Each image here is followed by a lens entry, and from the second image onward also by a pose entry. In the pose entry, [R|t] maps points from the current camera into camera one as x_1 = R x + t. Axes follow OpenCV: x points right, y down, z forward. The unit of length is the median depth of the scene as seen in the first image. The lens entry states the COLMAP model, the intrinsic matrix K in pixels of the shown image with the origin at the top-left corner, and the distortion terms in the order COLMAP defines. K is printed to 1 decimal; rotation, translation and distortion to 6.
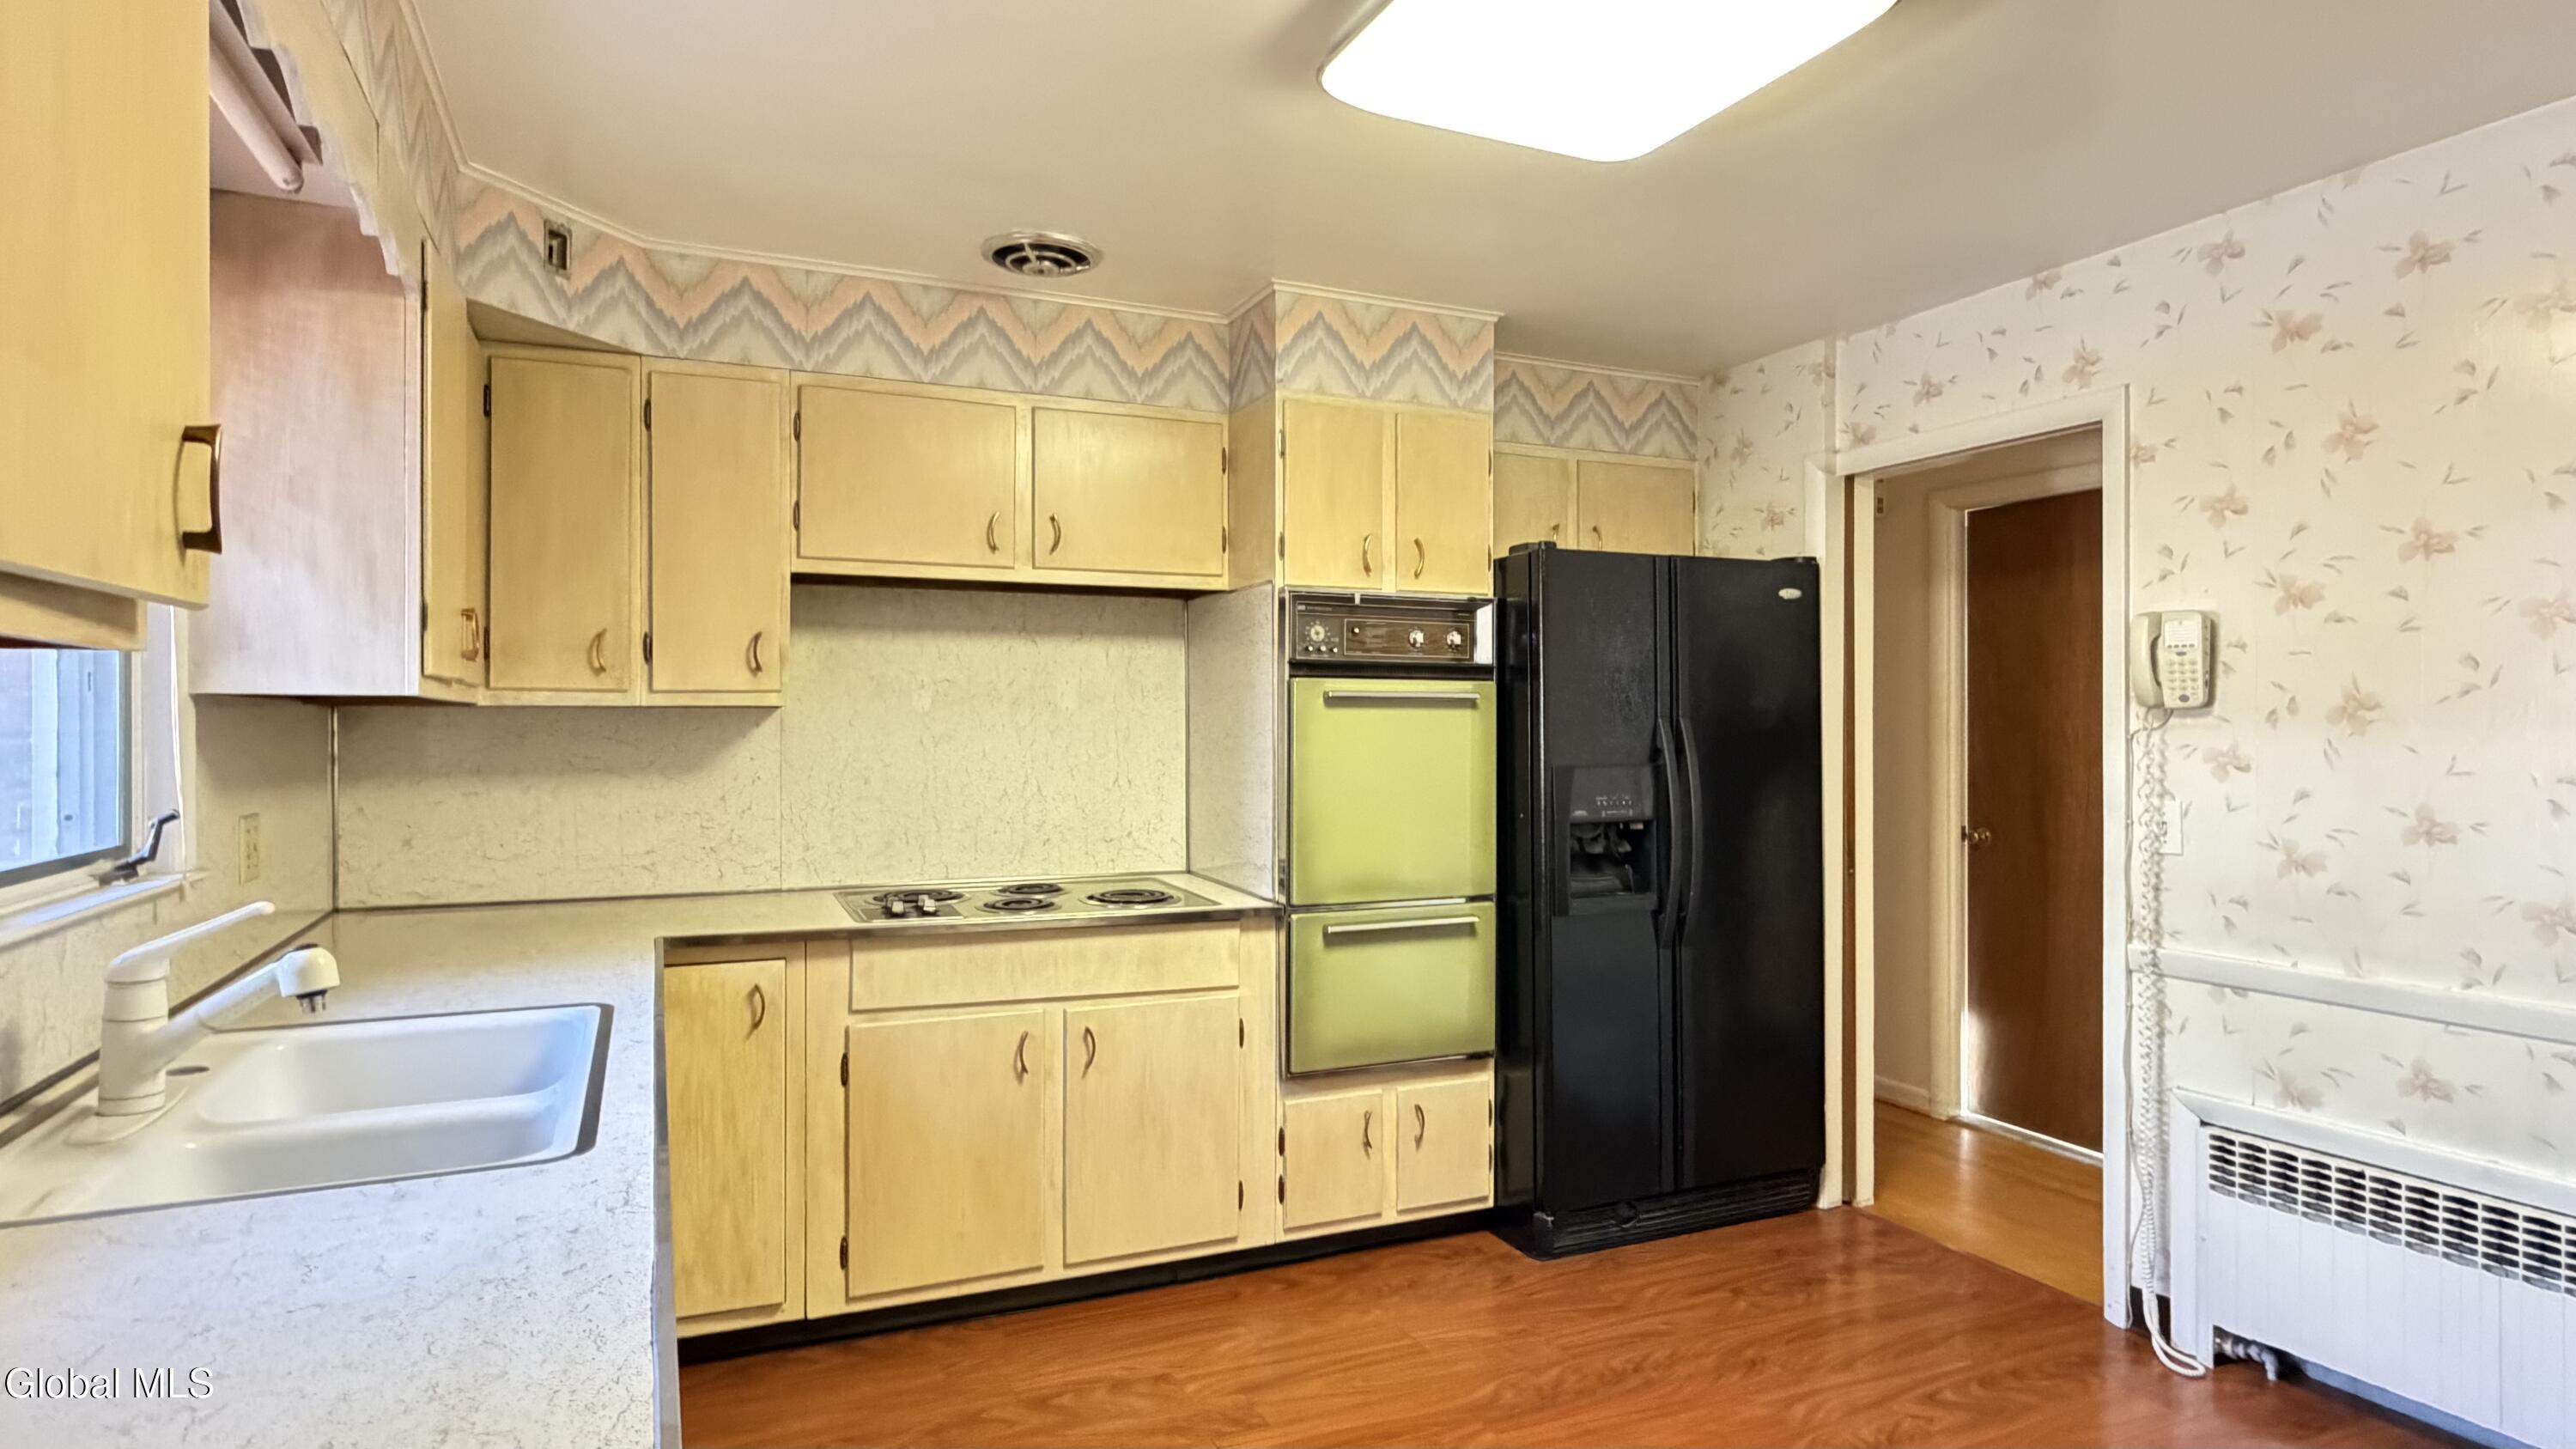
lens RADIAL K [[1403.3, 0, 1284.7], [0, 1403.3, 730.9], [0, 0, 1]] dist [0.005164, 0.000344]
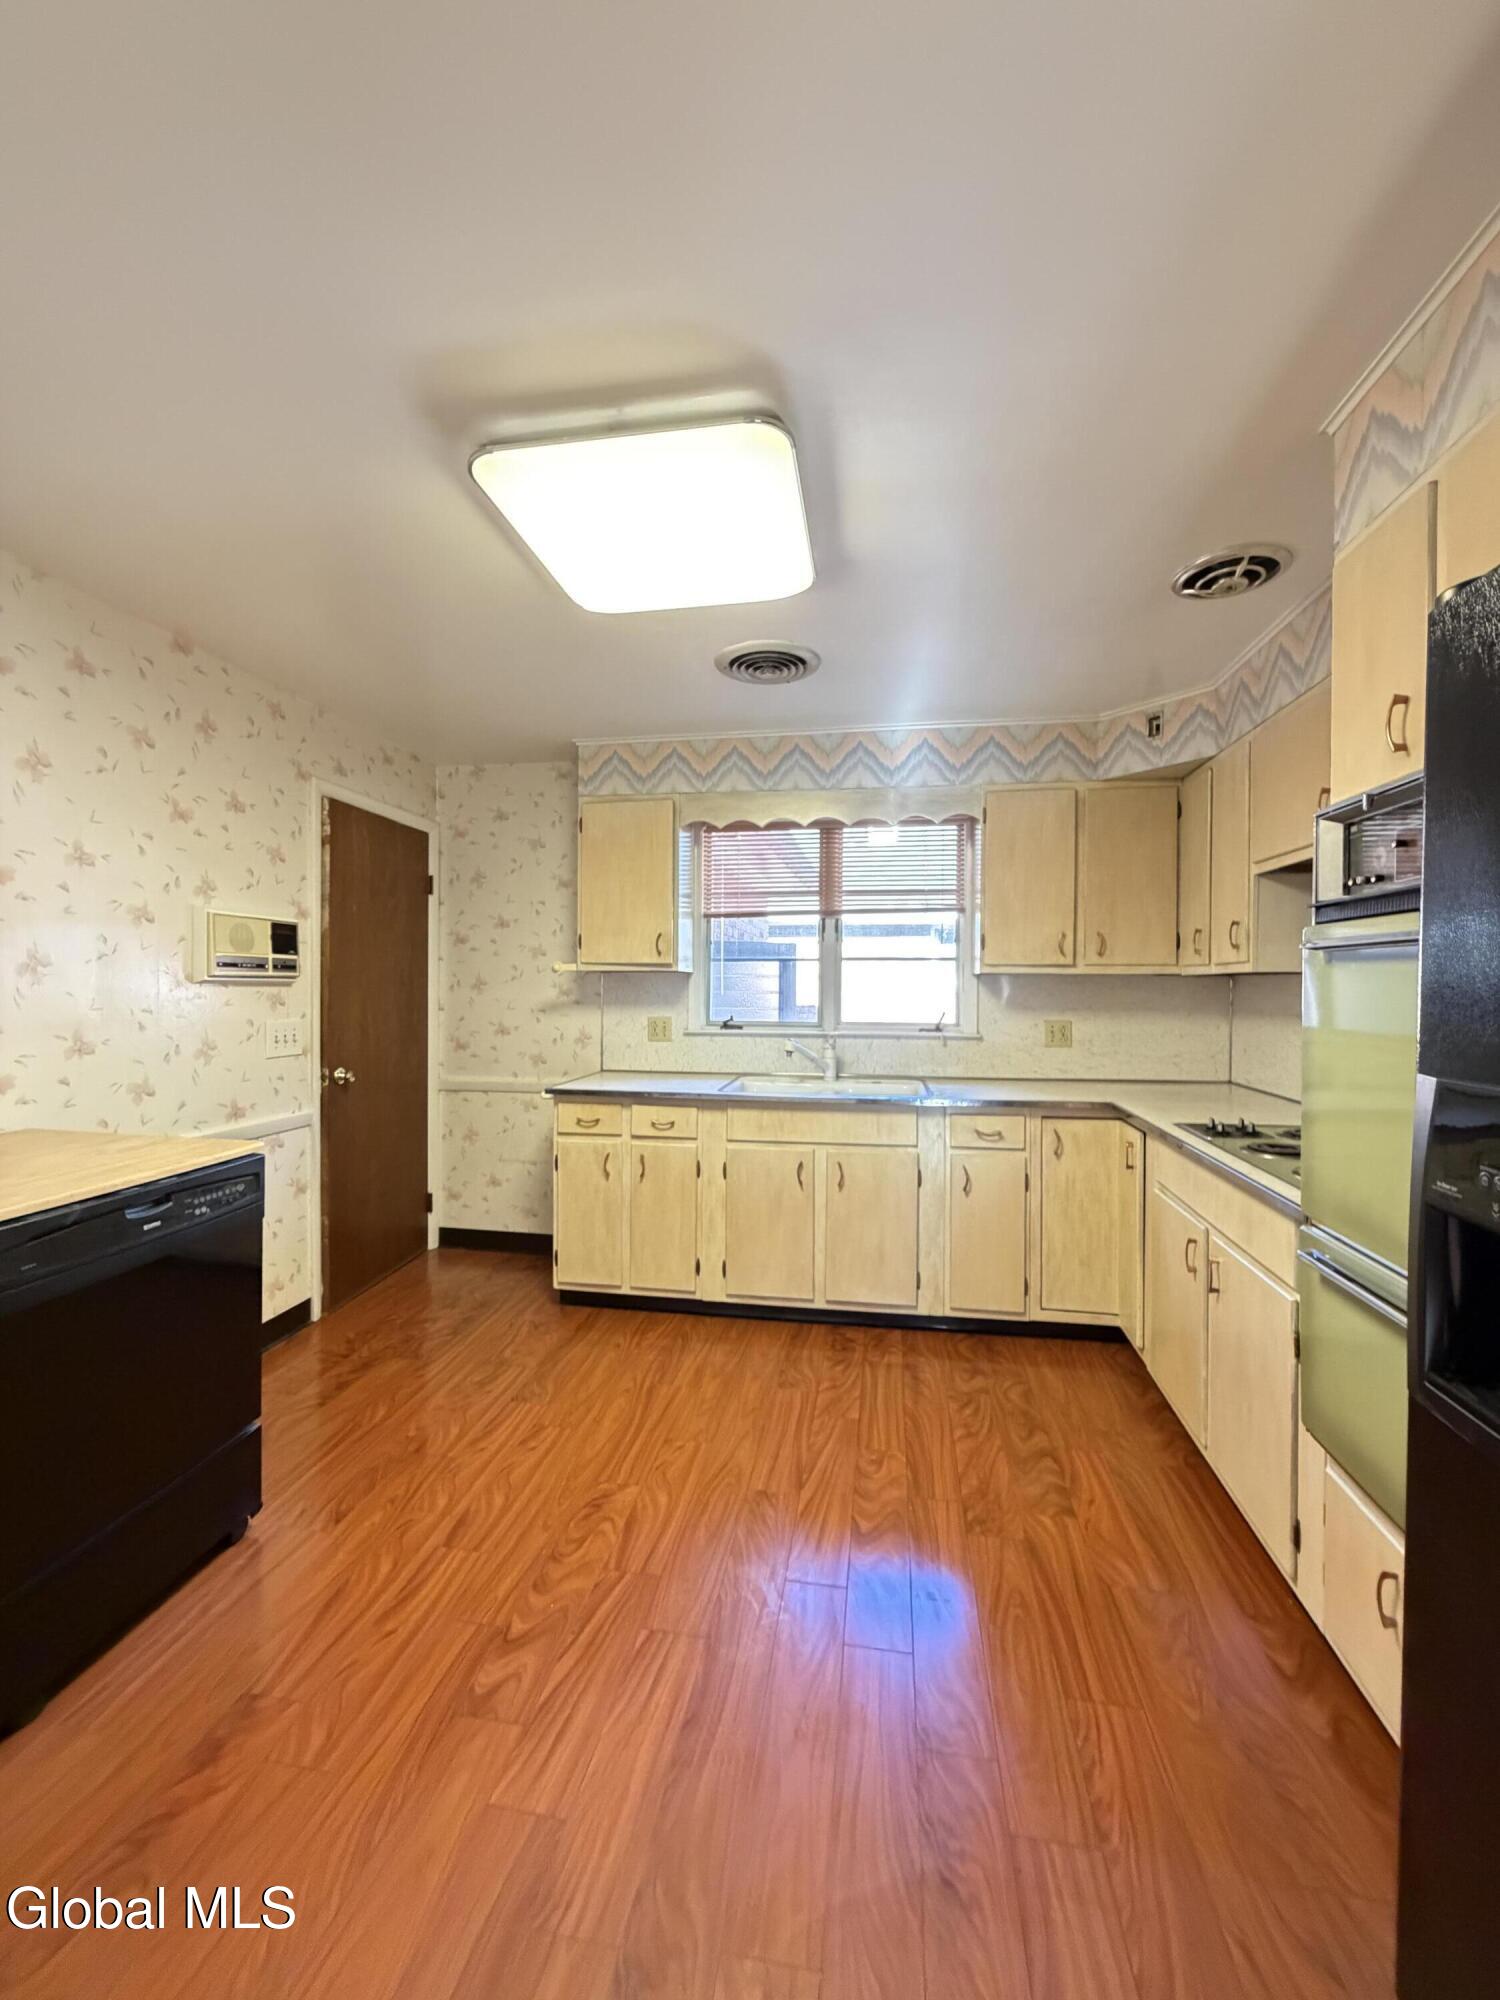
lens RADIAL K [[807.3, 0, 756.4], [0, 807.3, 986.0], [0, 0, 1]] dist [0.001514, 0.000002]
pose [[0.838487, 0.006438, -0.544884, 0.303514], [-0.007147, 0.999974, 0.000817, -0.000331], [0.544875, 0.003210, 0.838511, 0.136225]]
